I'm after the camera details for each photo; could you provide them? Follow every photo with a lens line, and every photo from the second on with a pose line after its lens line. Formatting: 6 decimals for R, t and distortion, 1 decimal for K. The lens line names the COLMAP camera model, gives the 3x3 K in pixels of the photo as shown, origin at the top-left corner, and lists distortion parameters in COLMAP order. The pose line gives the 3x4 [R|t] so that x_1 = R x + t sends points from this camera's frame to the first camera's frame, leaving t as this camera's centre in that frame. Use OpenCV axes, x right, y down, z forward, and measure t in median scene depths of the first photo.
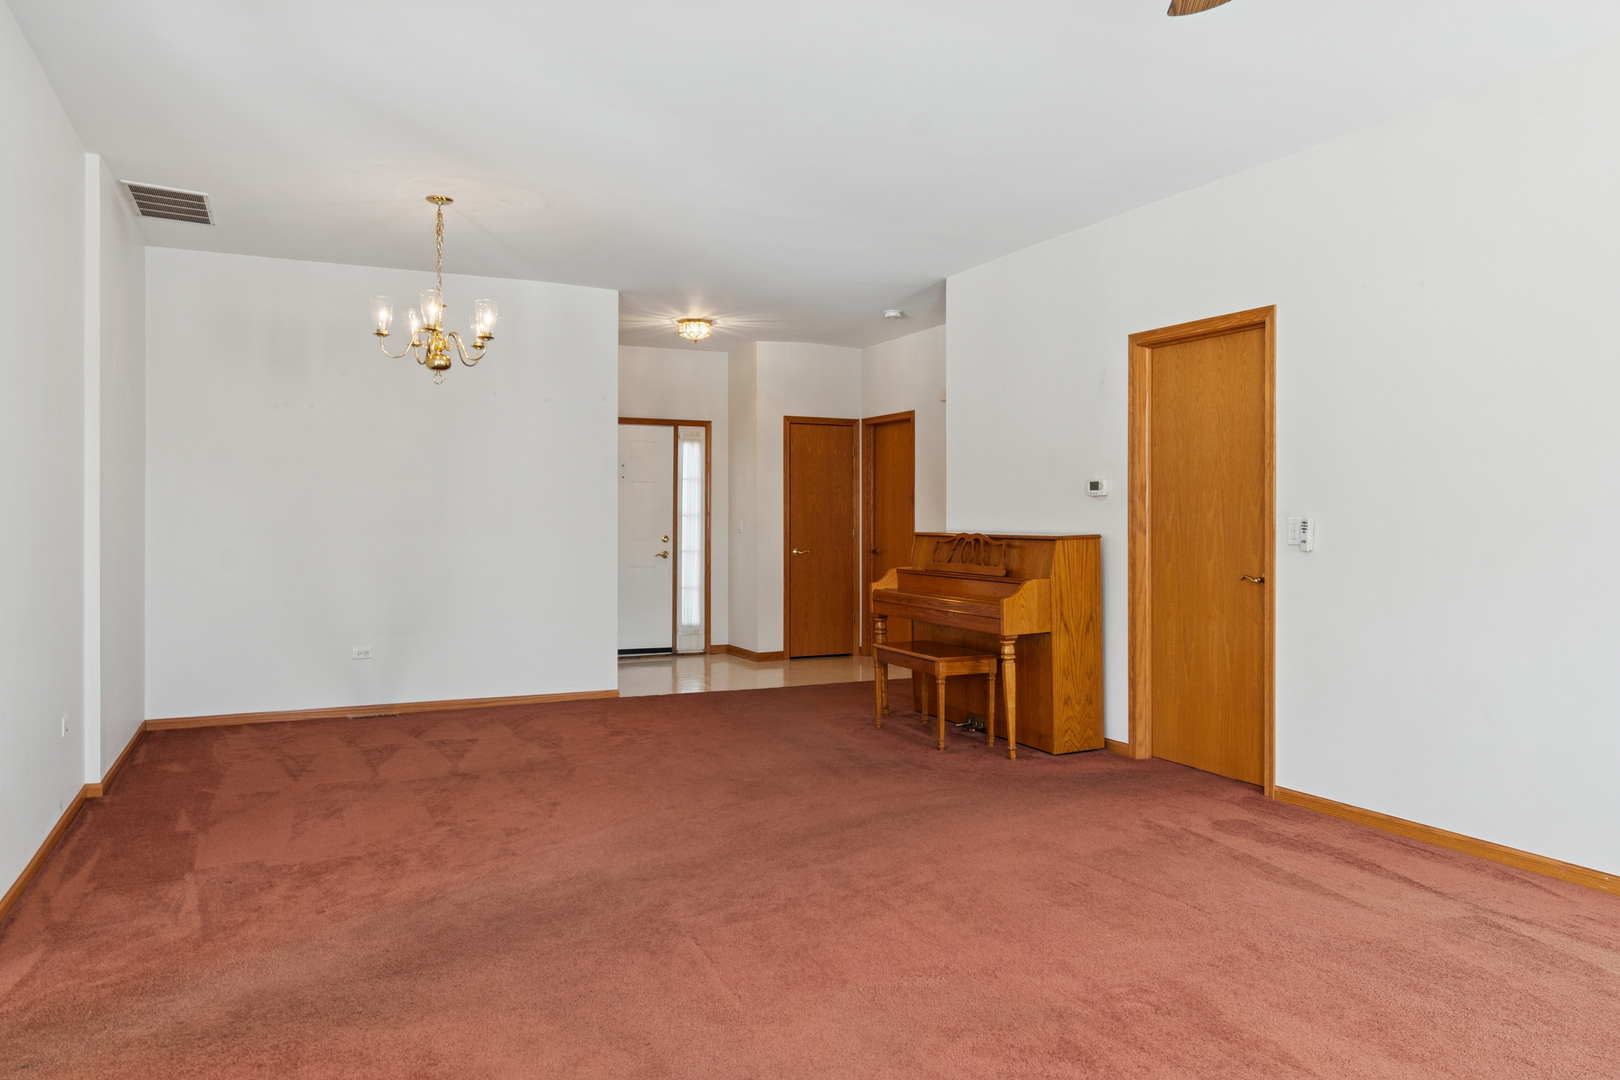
lens RADIAL K [[1173.2, 0, 845.3], [0, 1173.2, 518.1], [0, 0, 1]] dist [-0.006464, 0.006356]
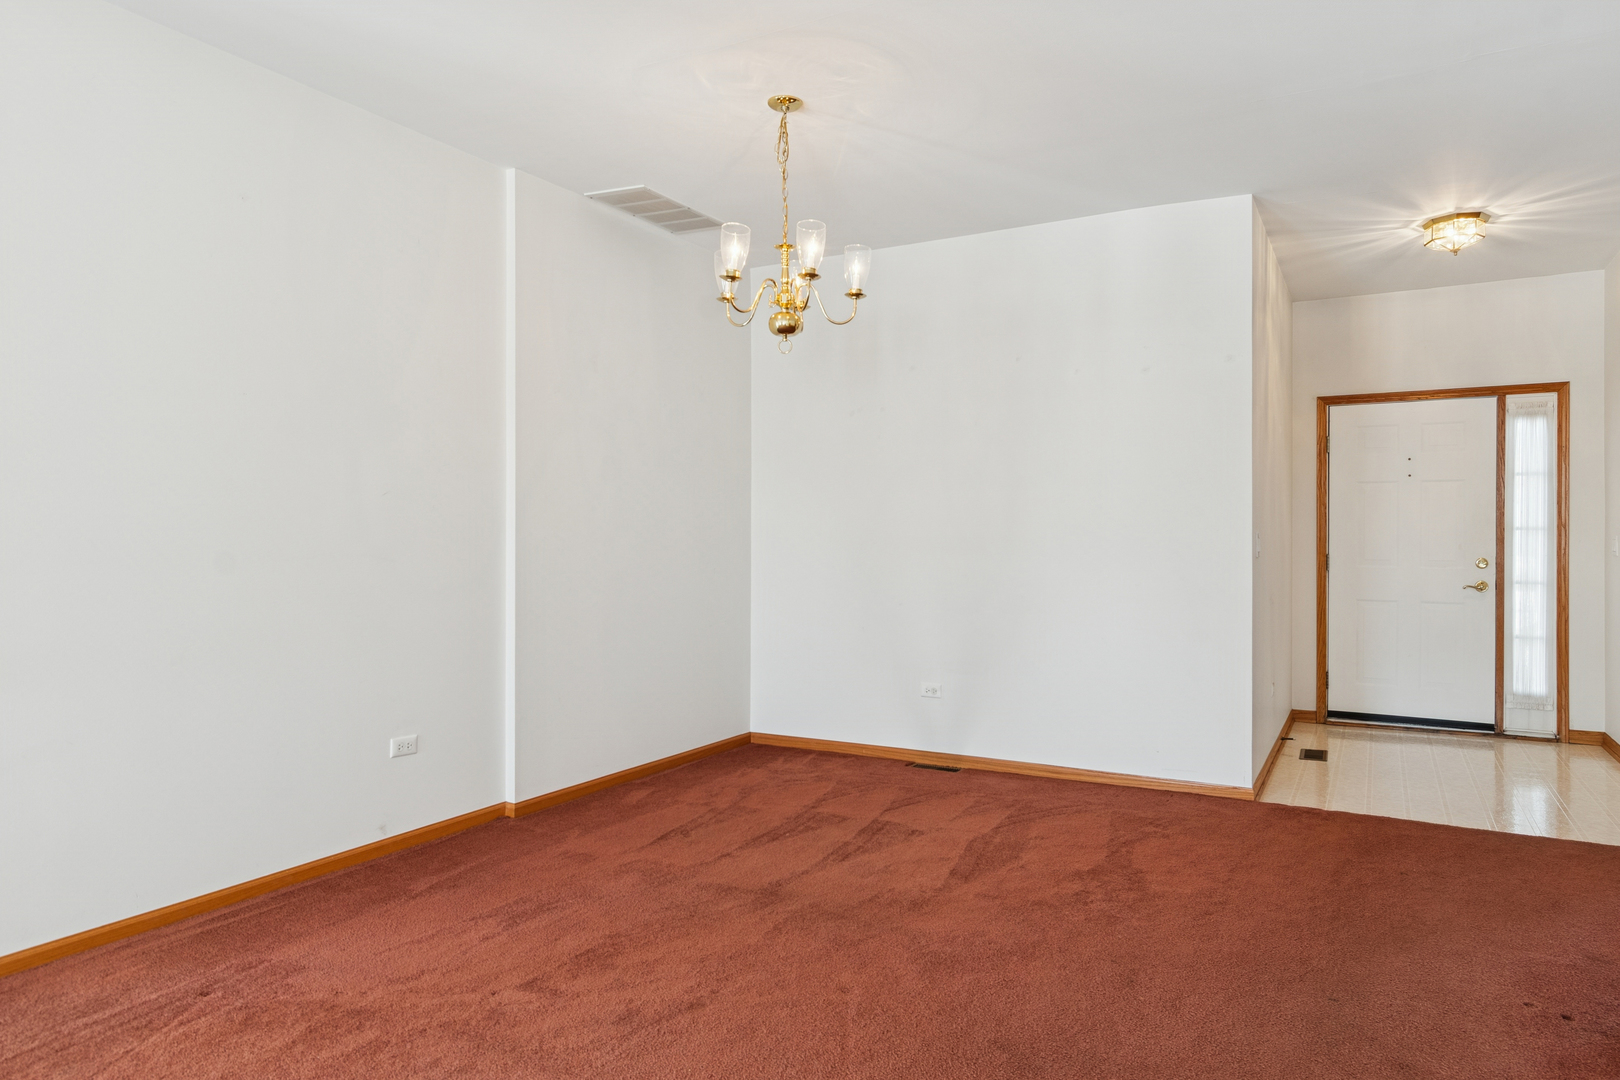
lens RADIAL K [[1000.1, 0, 810.0], [0, 1000.1, 540.0], [0, 0, 1]] dist [-0.006962, 0.000394]
pose [[0.573042, 0.001821, -0.819524, 0.177272], [0.002929, 0.999987, 0.004270, 0.001202], [0.819520, -0.004847, 0.573029, 0.639252]]
